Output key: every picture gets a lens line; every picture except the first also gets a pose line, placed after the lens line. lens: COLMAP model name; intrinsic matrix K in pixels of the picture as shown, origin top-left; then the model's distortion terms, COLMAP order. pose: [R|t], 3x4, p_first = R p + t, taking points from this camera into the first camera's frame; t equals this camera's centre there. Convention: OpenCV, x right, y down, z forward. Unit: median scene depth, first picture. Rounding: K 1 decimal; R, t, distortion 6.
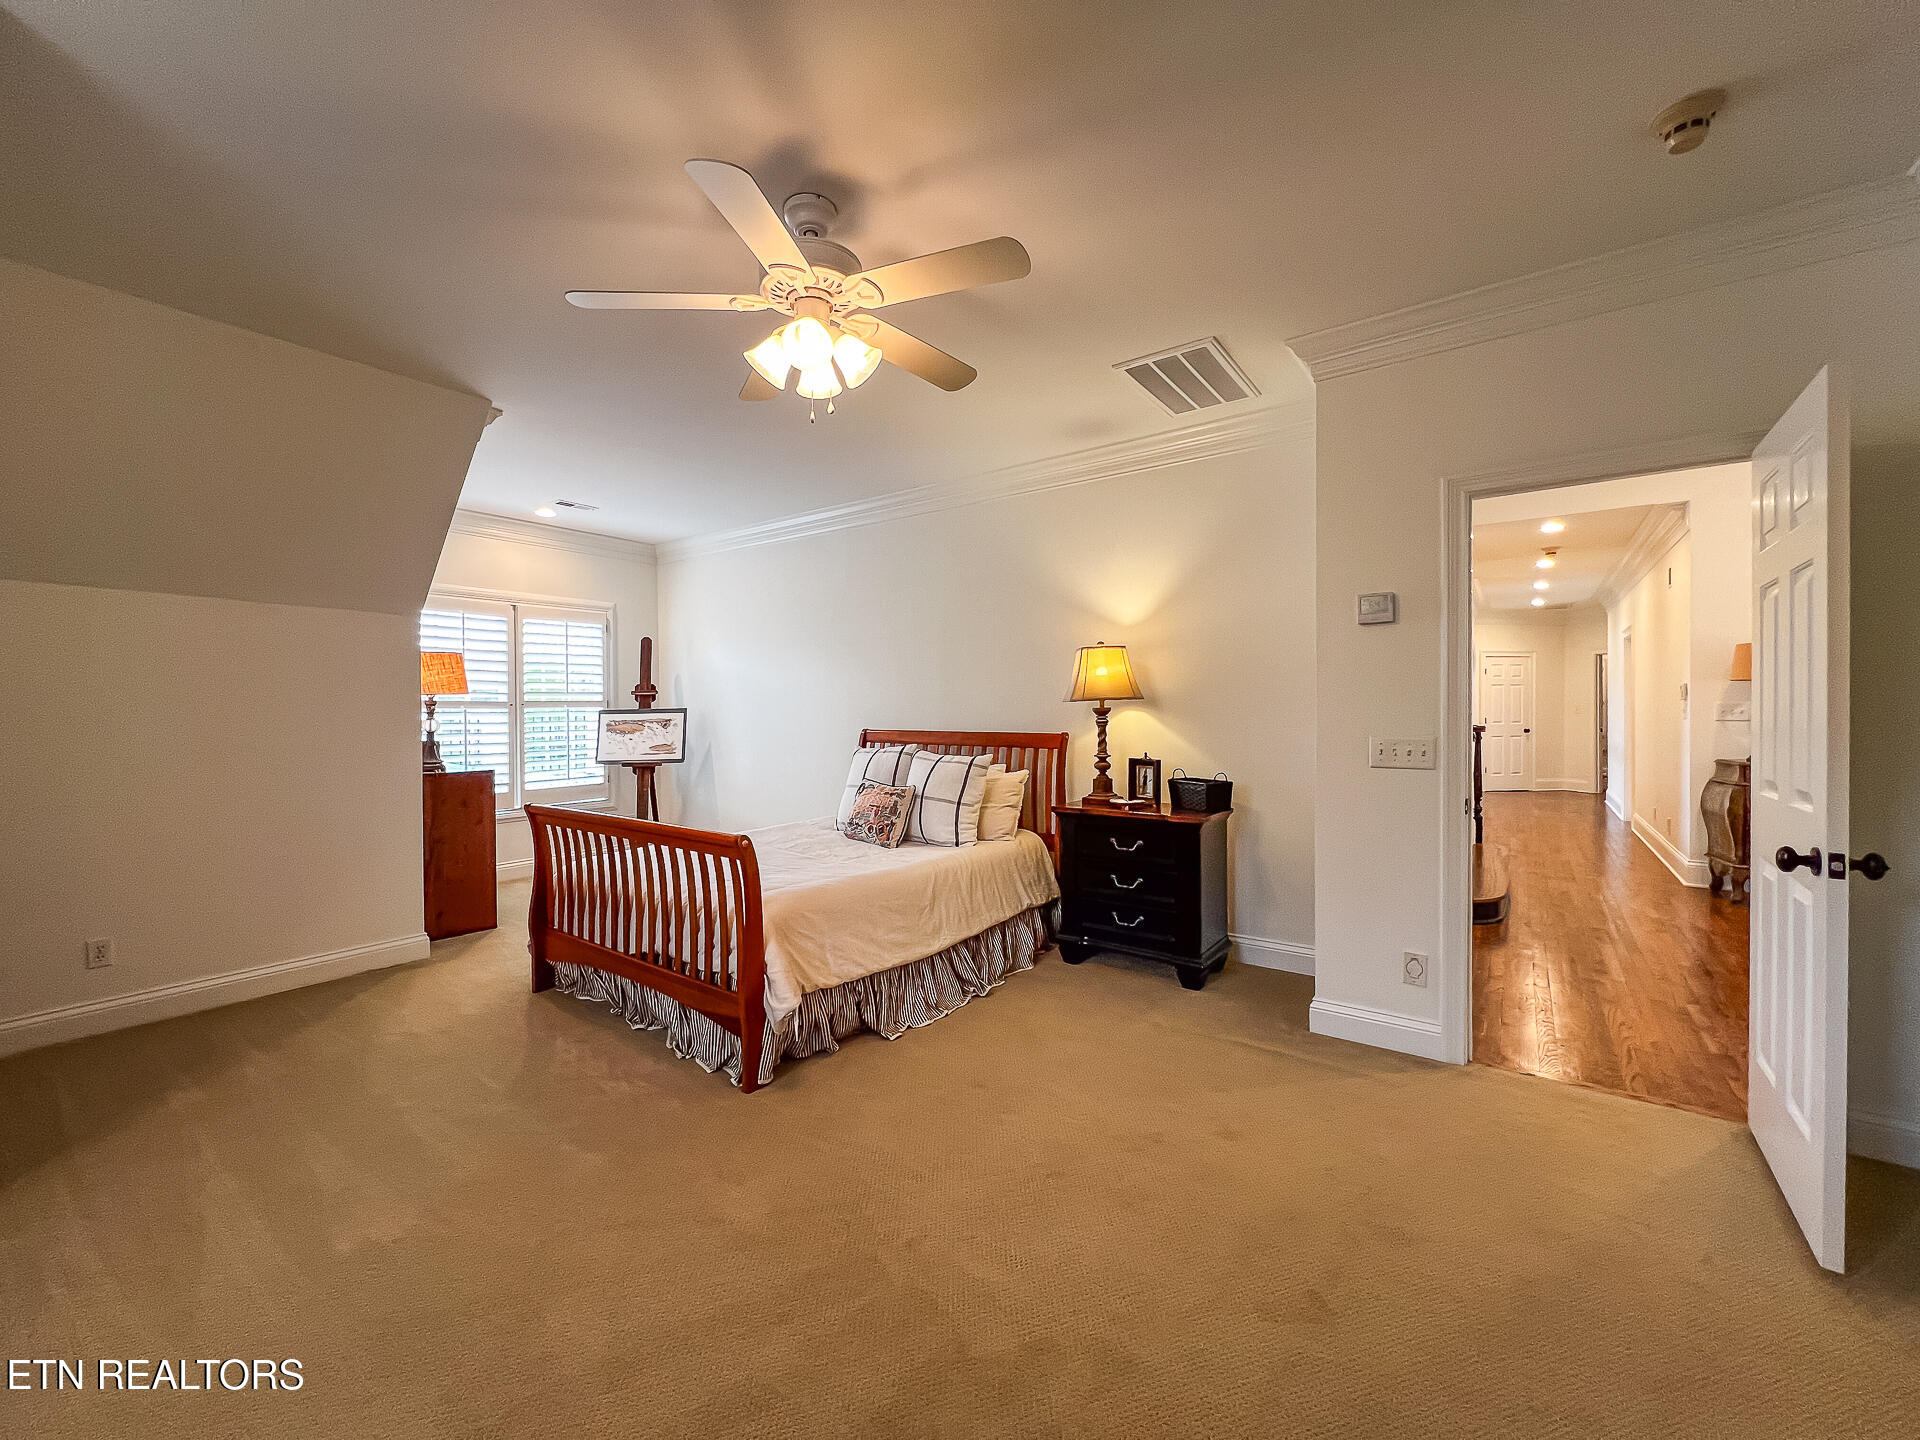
lens RADIAL K [[770.3, 0, 950.6], [0, 770.3, 722.1], [0, 0, 1]] dist [-0.001629, -0.000105]
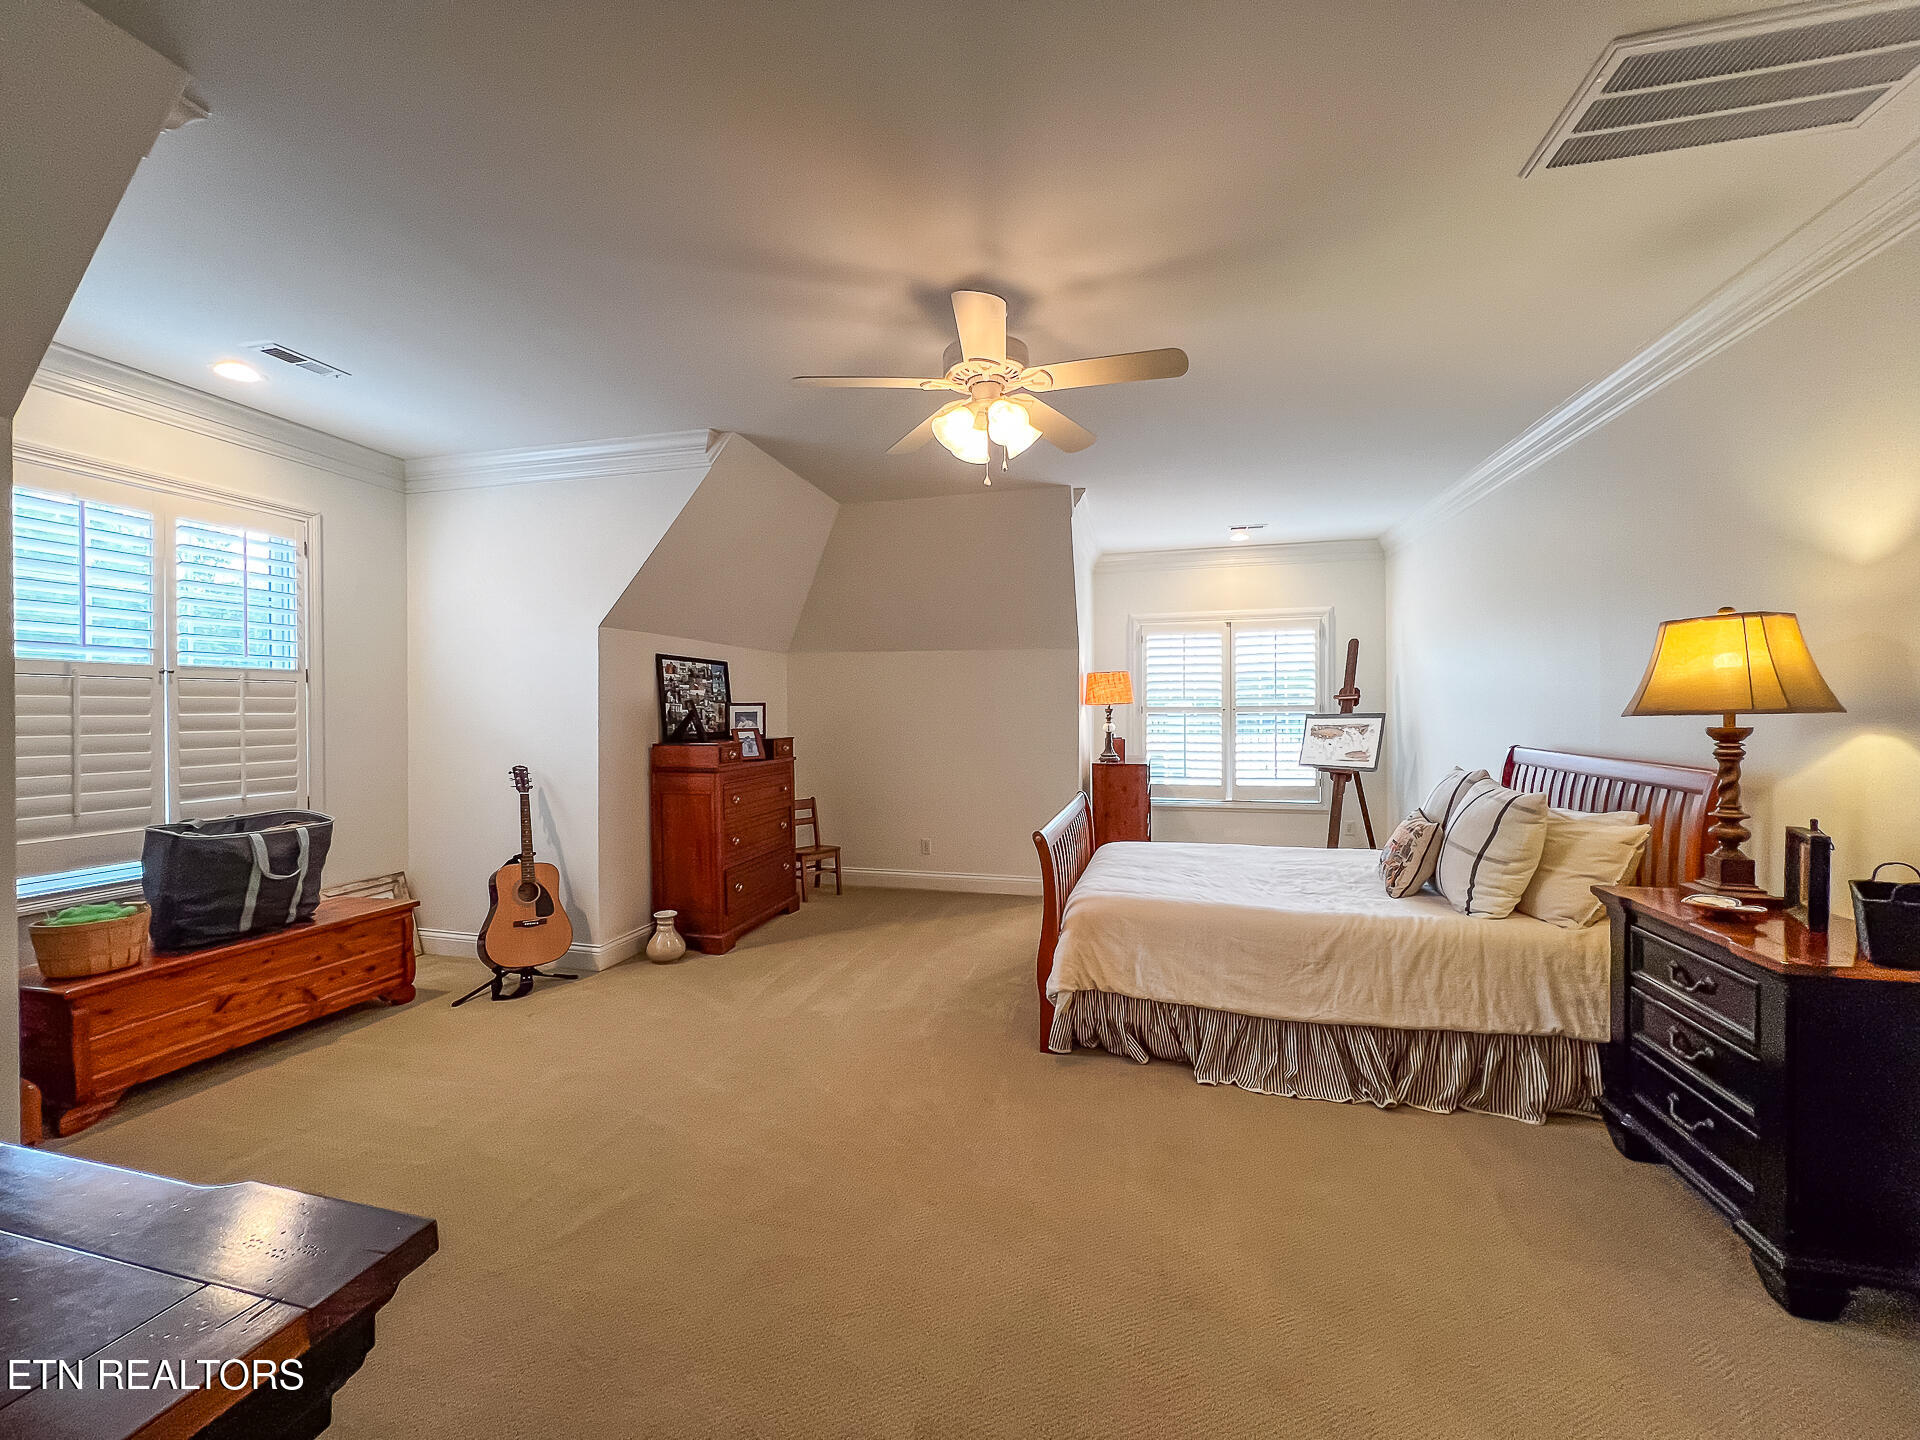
lens RADIAL K [[770.3, 0, 950.4], [0, 770.3, 724.6], [0, 0, 1]] dist [-0.001629, -0.000105]
pose [[0.366109, 0.021776, -0.930317, 0.484867], [-0.011597, 0.999755, 0.018837, -0.023700], [0.930500, 0.003892, 0.366272, 0.275473]]
